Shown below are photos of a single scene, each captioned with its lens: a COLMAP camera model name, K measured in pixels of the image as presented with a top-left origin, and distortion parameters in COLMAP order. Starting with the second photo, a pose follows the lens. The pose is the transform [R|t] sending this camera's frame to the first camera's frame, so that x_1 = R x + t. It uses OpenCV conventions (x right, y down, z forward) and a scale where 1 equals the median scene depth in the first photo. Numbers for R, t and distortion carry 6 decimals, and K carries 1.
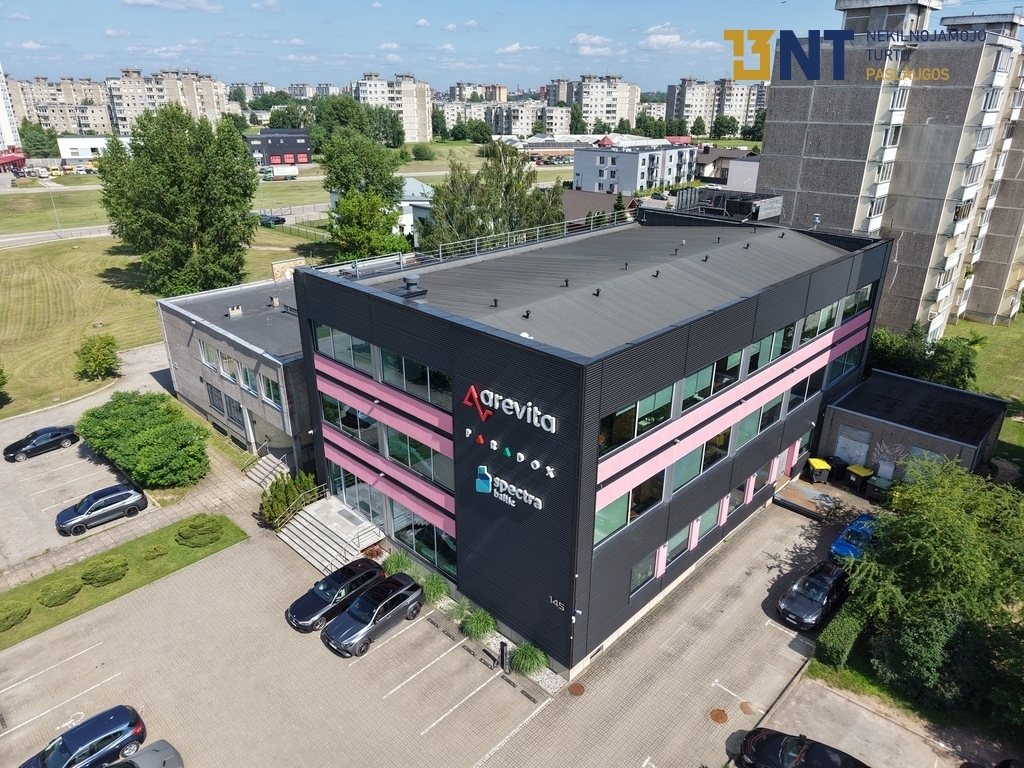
lens RADIAL K [[690.2, 0, 512.0], [0, 690.2, 384.0], [0, 0, 1]] dist [0.002676, 0.000938]
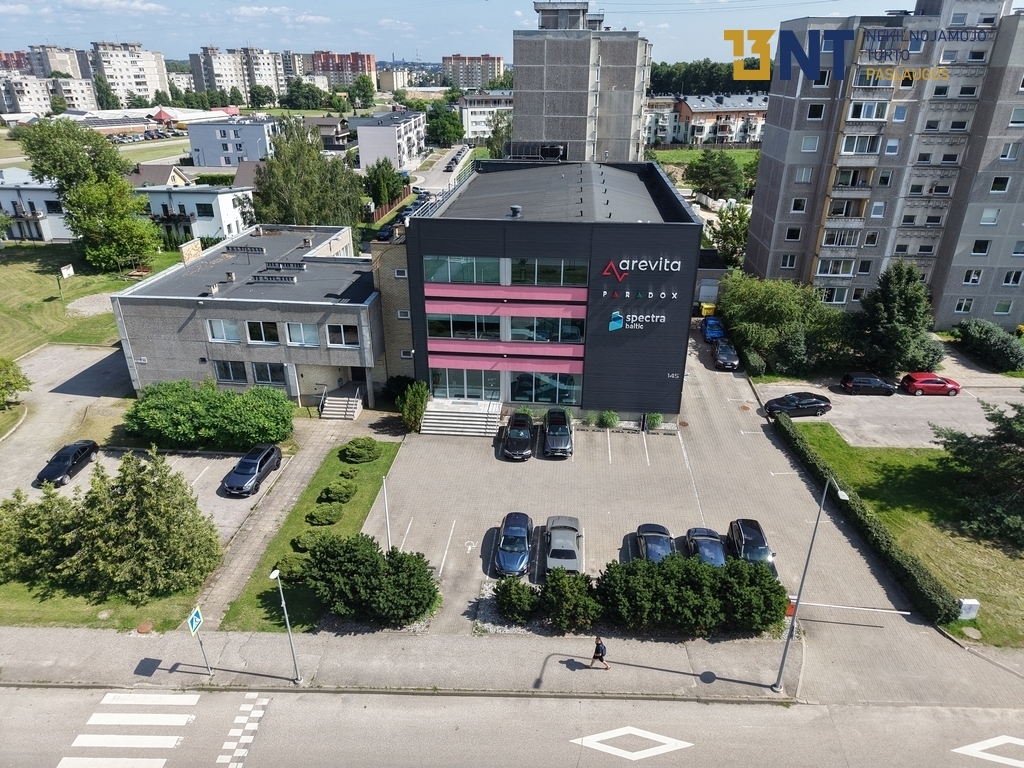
lens RADIAL K [[687.1, 0, 512.0], [0, 687.1, 384.0], [0, 0, 1]] dist [-0.004327, 0.003548]
pose [[0.776987, -0.268246, 0.569504, -0.106936], [0.243824, 0.962292, 0.120602, 0.002516], [-0.580380, 0.045153, 0.813093, -0.014693]]
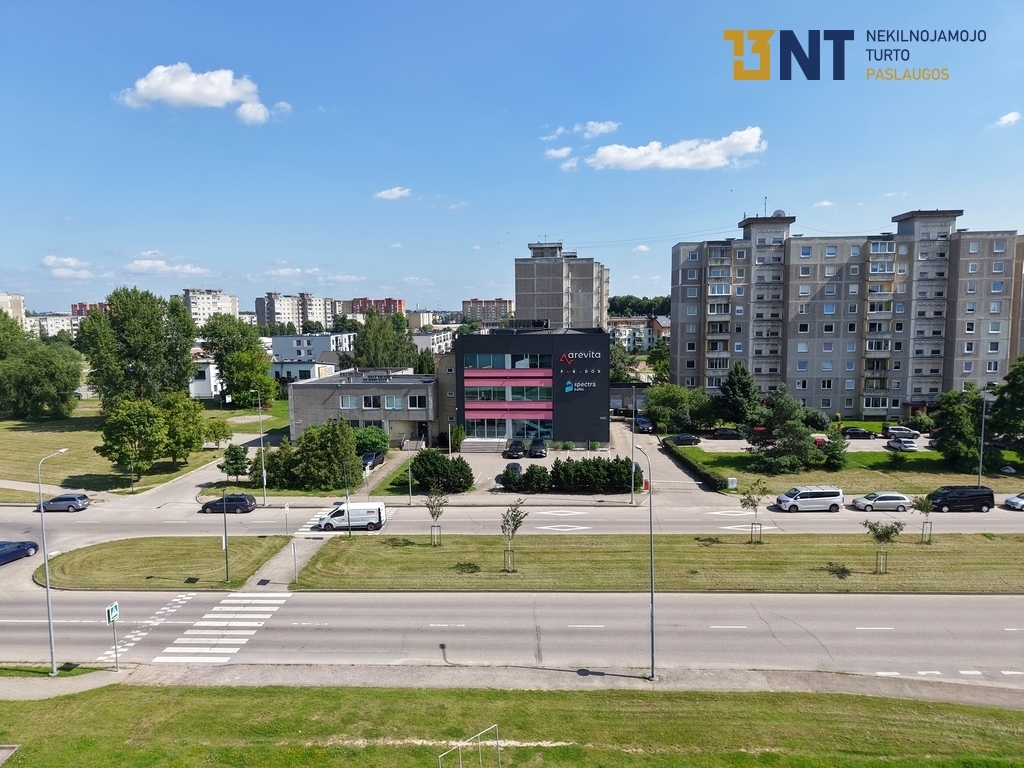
lens RADIAL K [[681.8, 0, 512.0], [0, 681.8, 384.0], [0, 0, 1]] dist [0.020747, -0.001127]
pose [[0.786803, -0.080942, 0.611874, -0.181599], [0.254561, 0.945674, -0.202239, 0.059025], [-0.562263, 0.314881, 0.764663, -0.099041]]
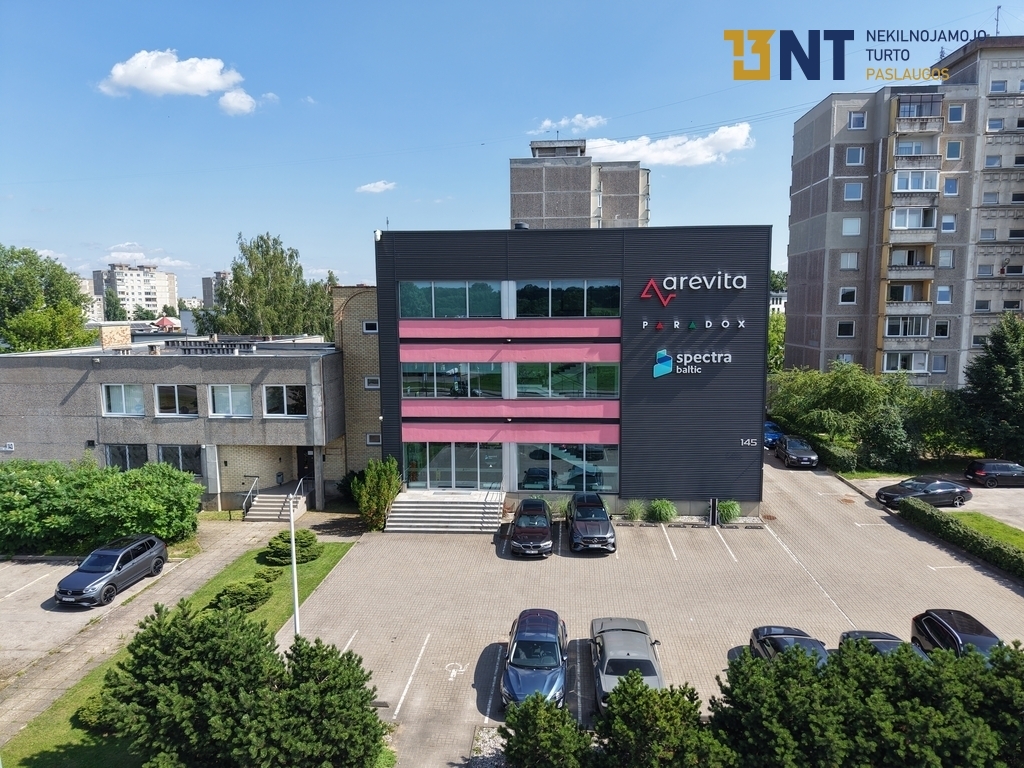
lens RADIAL K [[687.1, 0, 512.0], [0, 687.1, 384.0], [0, 0, 1]] dist [-0.004327, 0.003548]
pose [[0.770466, -0.083543, 0.631983, -0.087852], [0.257686, 0.947586, -0.188889, 0.029374], [-0.583078, 0.308386, 0.751611, 0.025516]]
